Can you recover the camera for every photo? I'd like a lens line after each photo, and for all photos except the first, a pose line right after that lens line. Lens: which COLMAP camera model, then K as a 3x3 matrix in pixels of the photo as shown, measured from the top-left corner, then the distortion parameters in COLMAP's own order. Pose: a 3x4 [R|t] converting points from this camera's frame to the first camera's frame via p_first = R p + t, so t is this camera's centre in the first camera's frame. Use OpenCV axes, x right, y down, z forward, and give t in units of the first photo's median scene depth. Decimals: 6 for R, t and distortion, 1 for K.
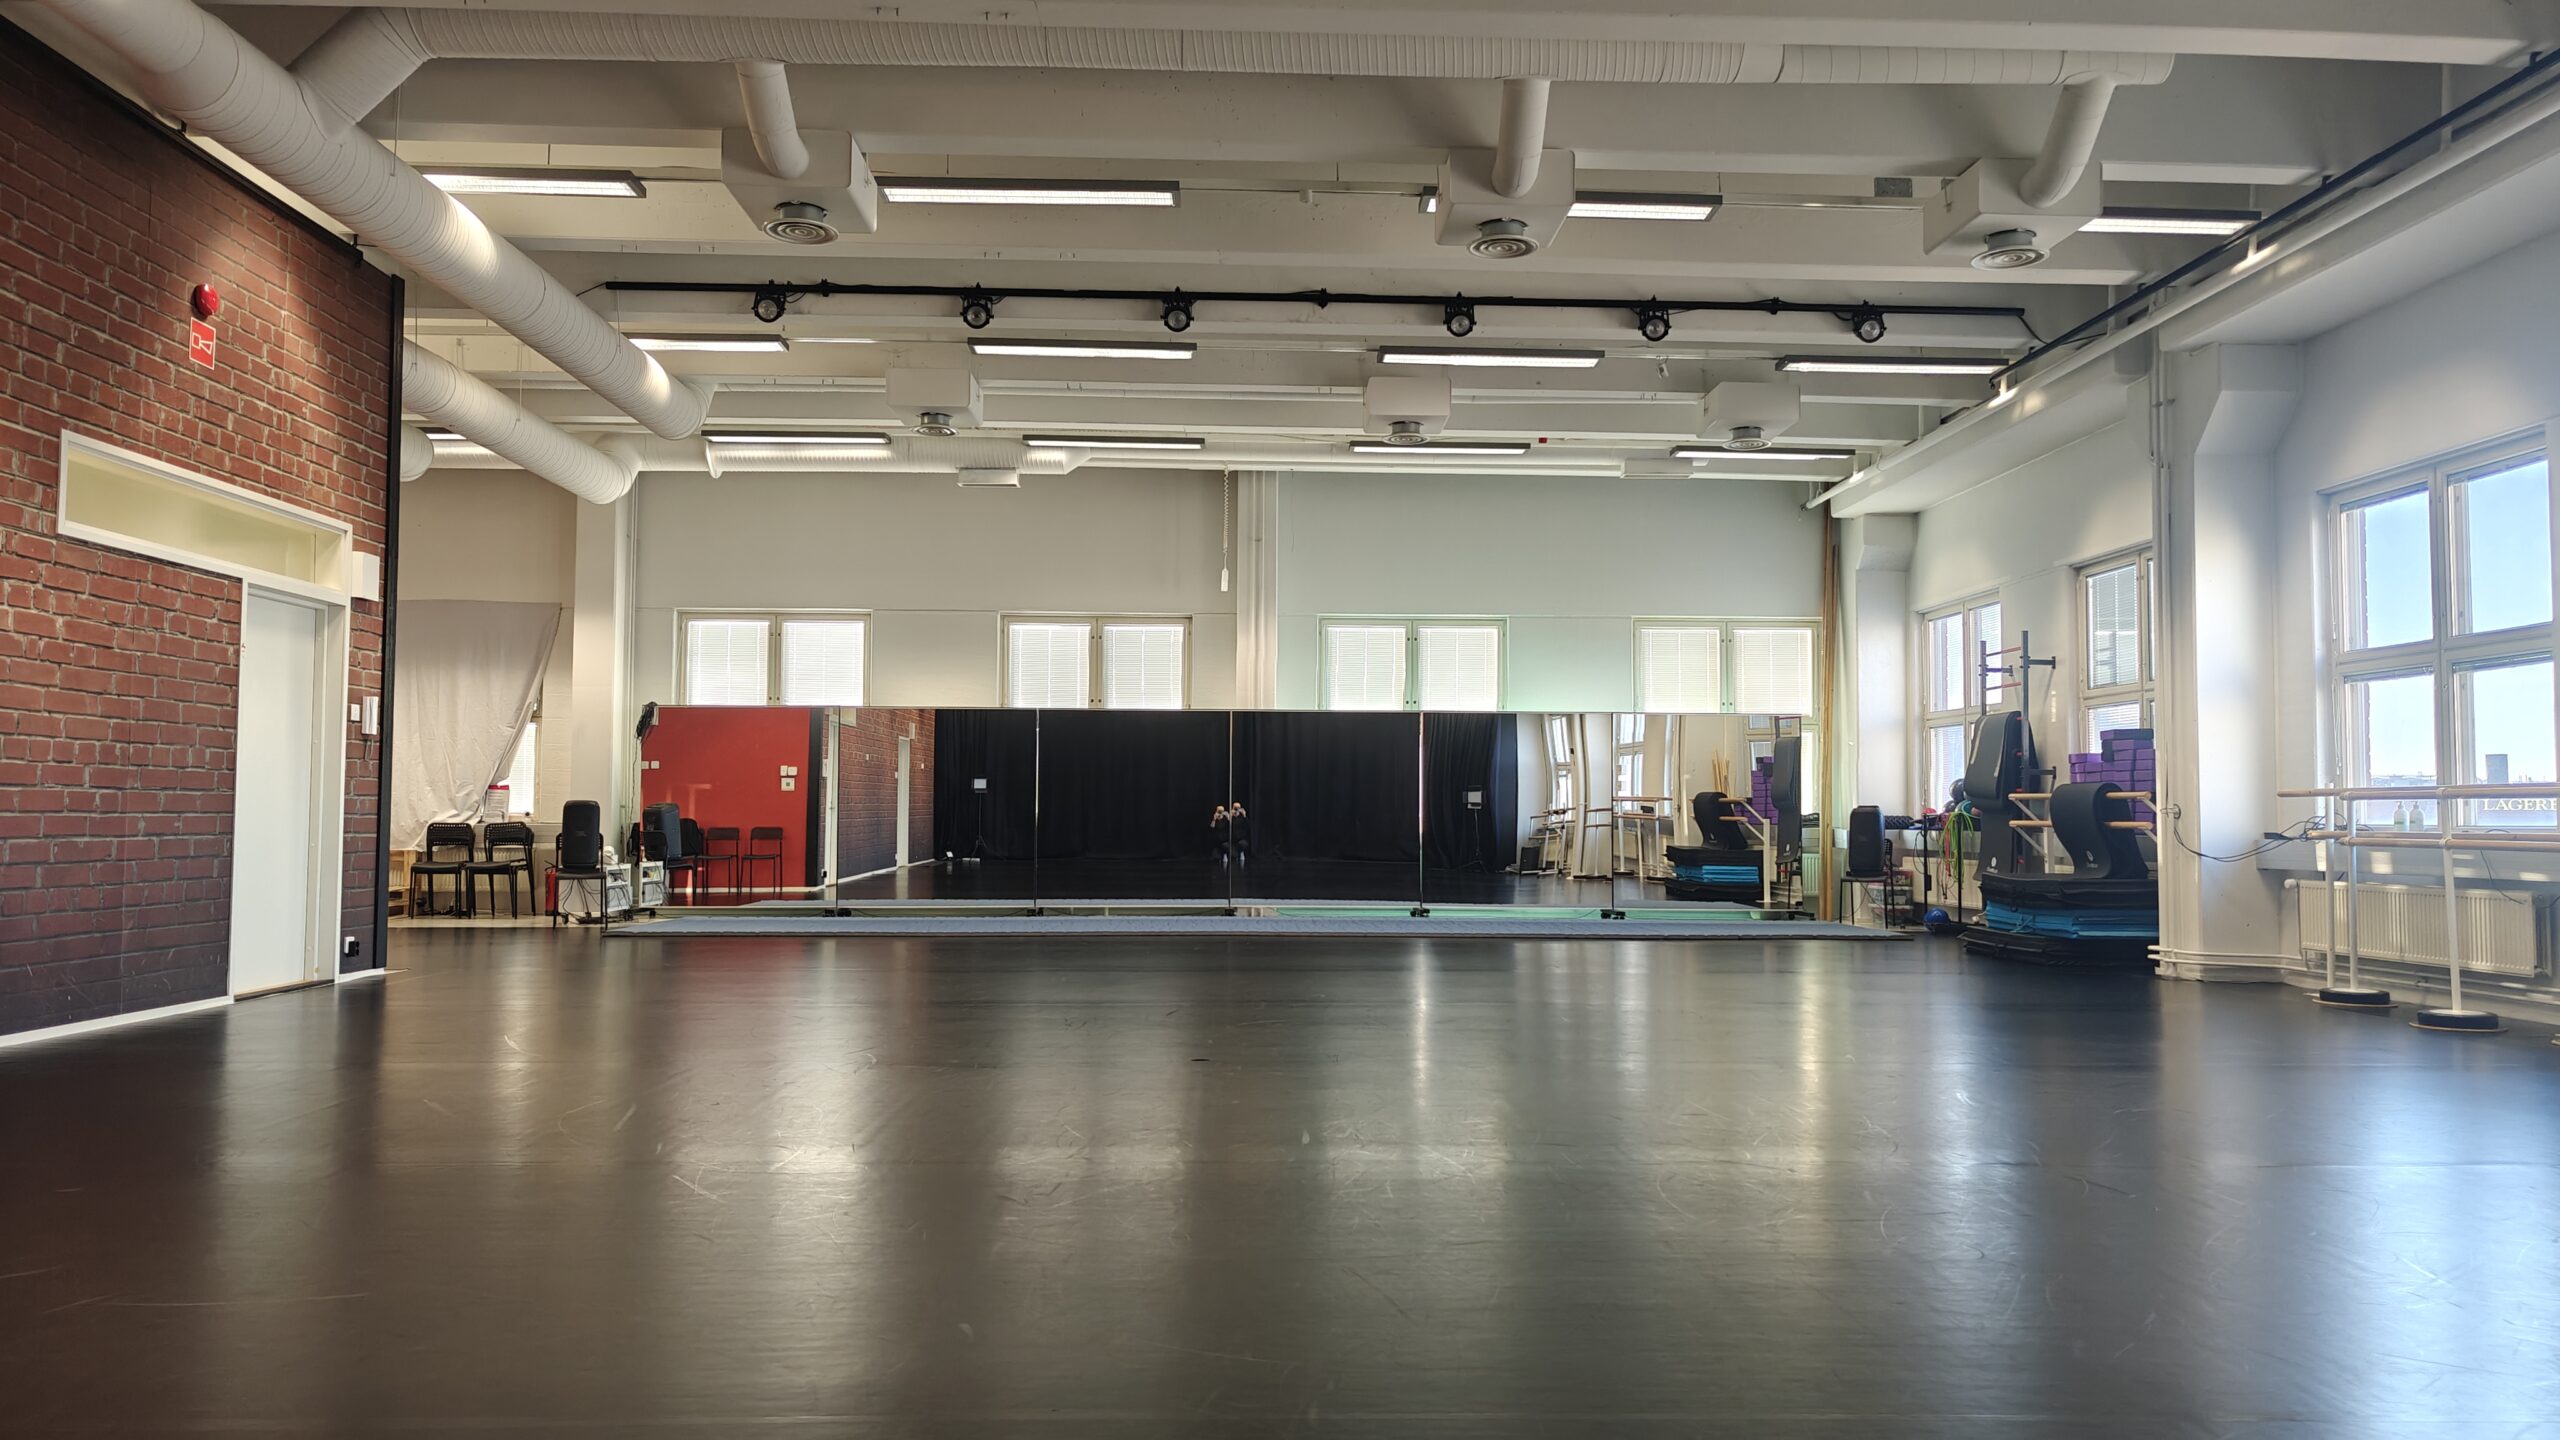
lens RADIAL K [[1765.1, 0, 1287.3], [0, 1765.1, 731.2], [0, 0, 1]] dist [0.048345, -0.040047]
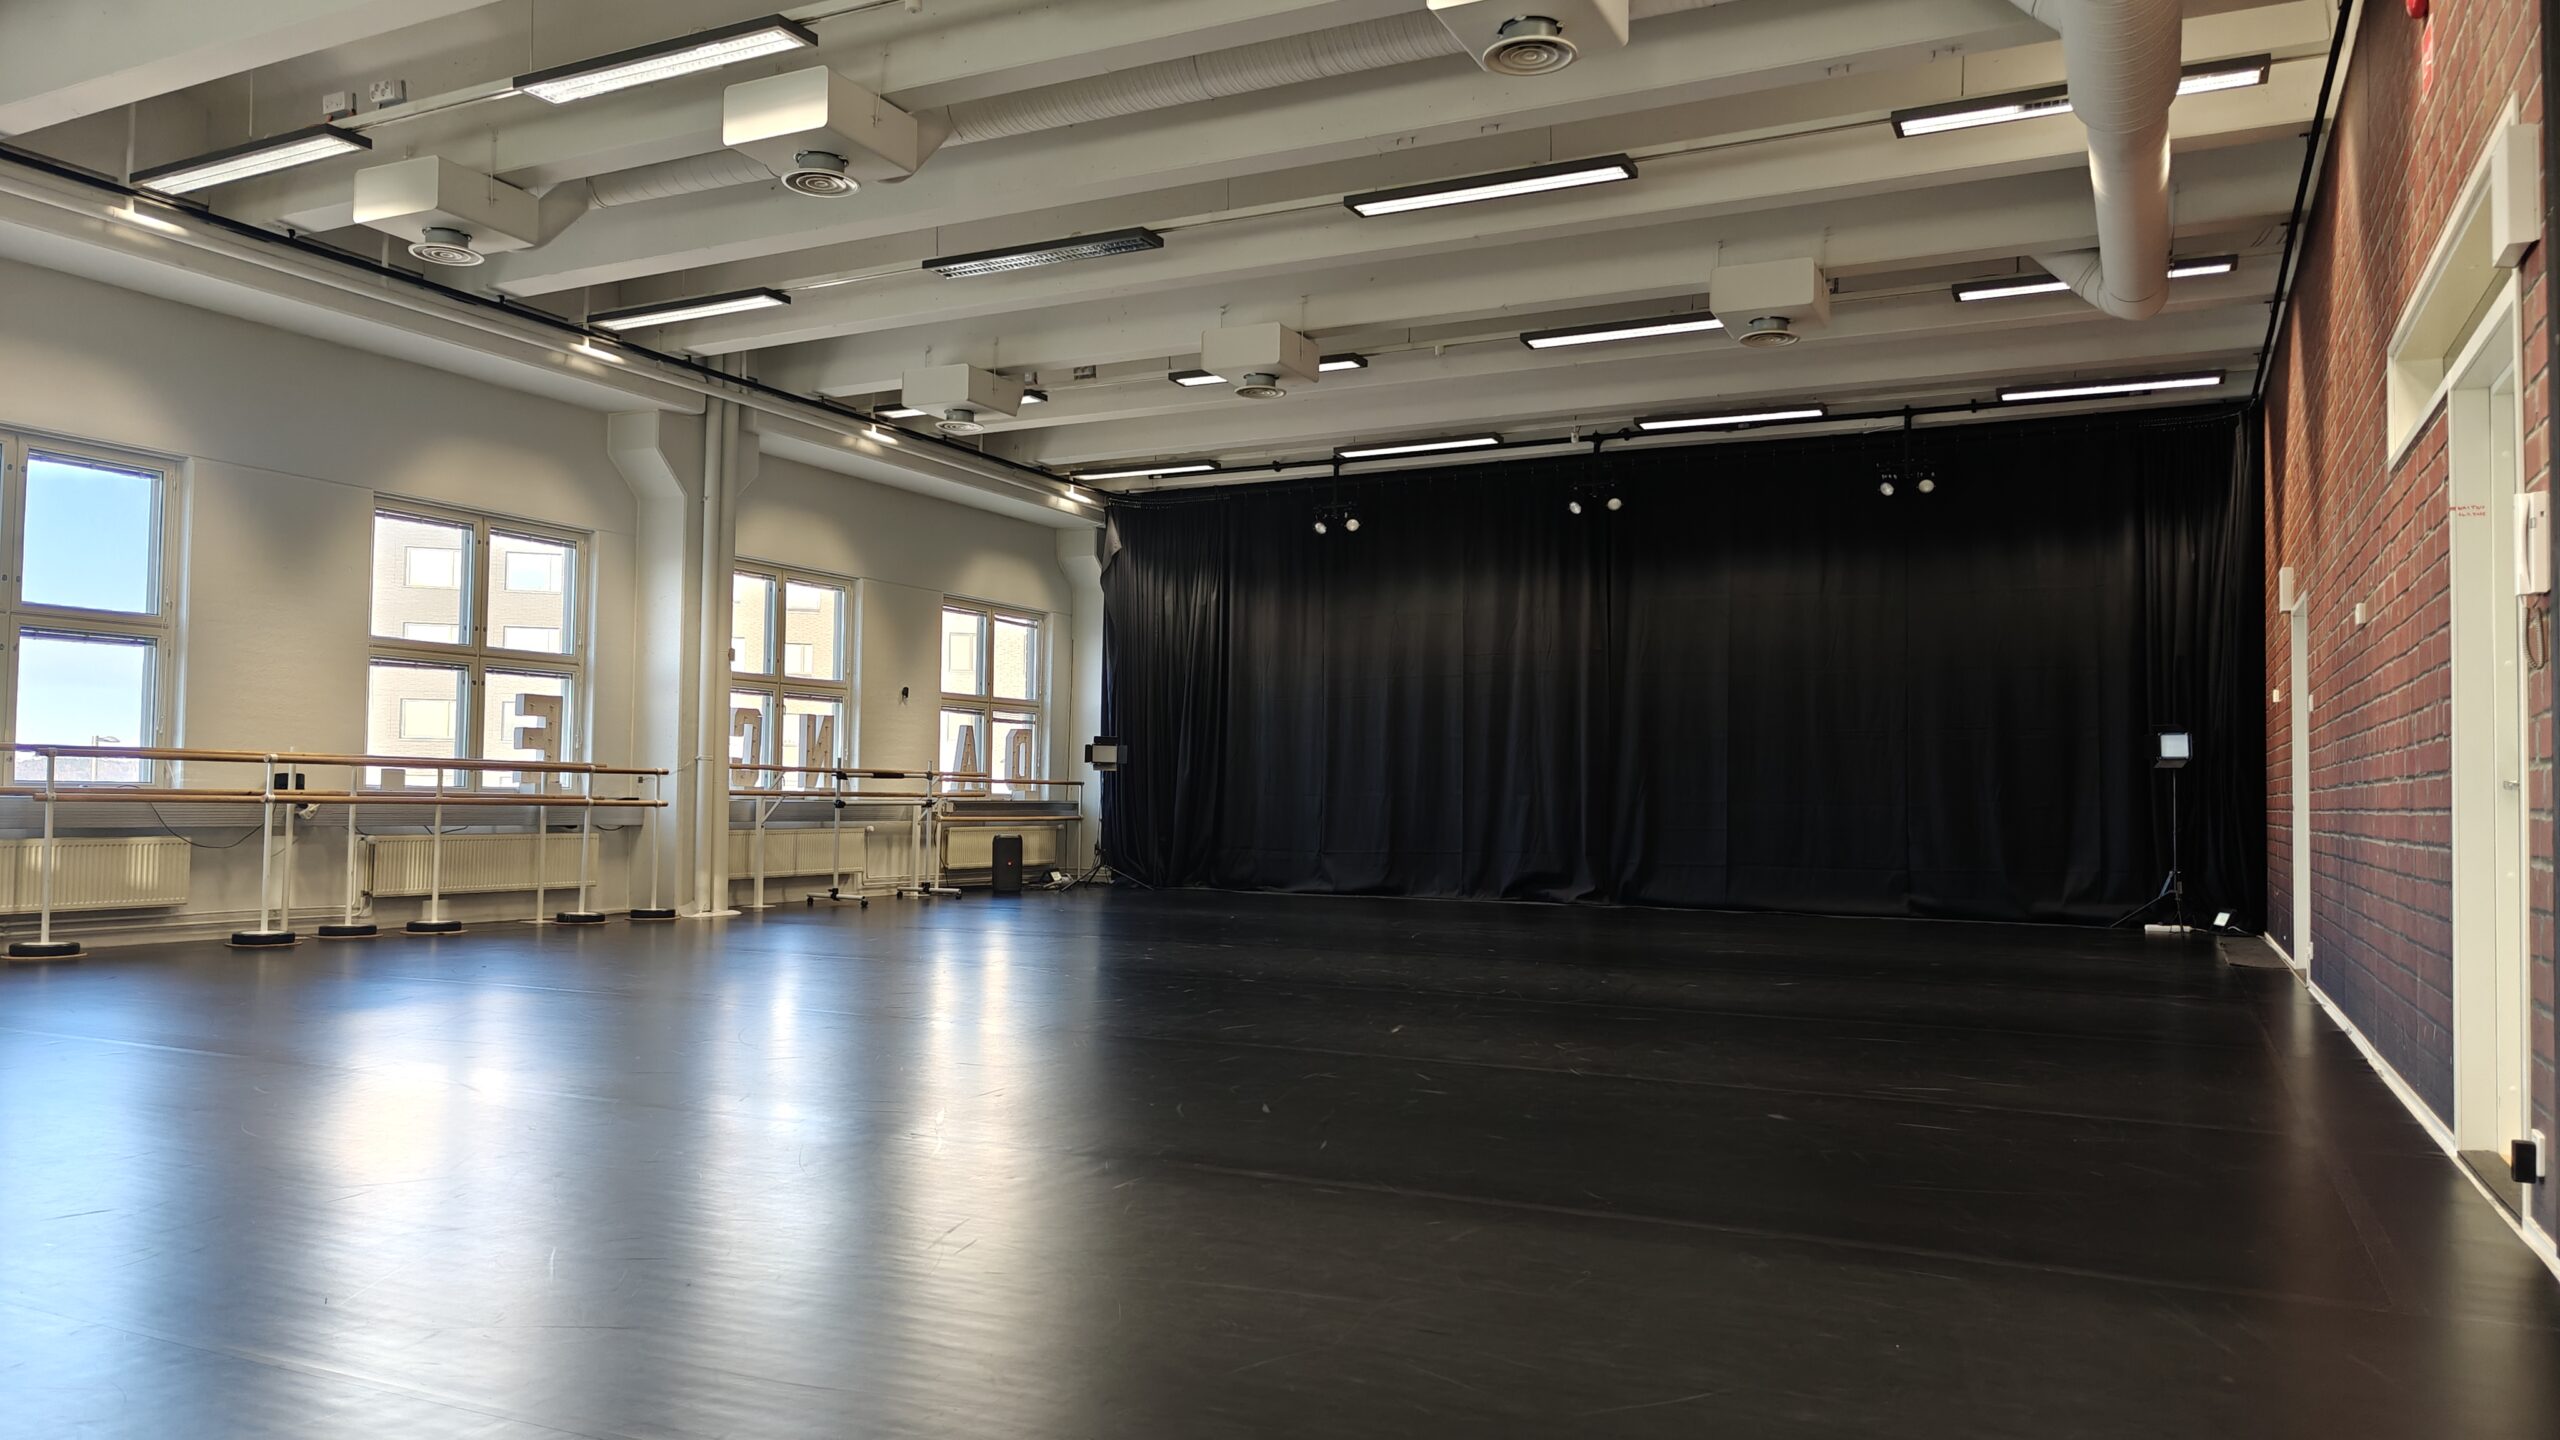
lens RADIAL K [[1765.1, 0, 1287.3], [0, 1765.1, 731.2], [0, 0, 1]] dist [0.048345, -0.040047]
pose [[-0.881286, 0.000795, 0.472583, -0.594359], [-0.041082, 0.996084, -0.078287, 0.088408], [-0.470794, -0.088407, -0.877802, 1.861514]]
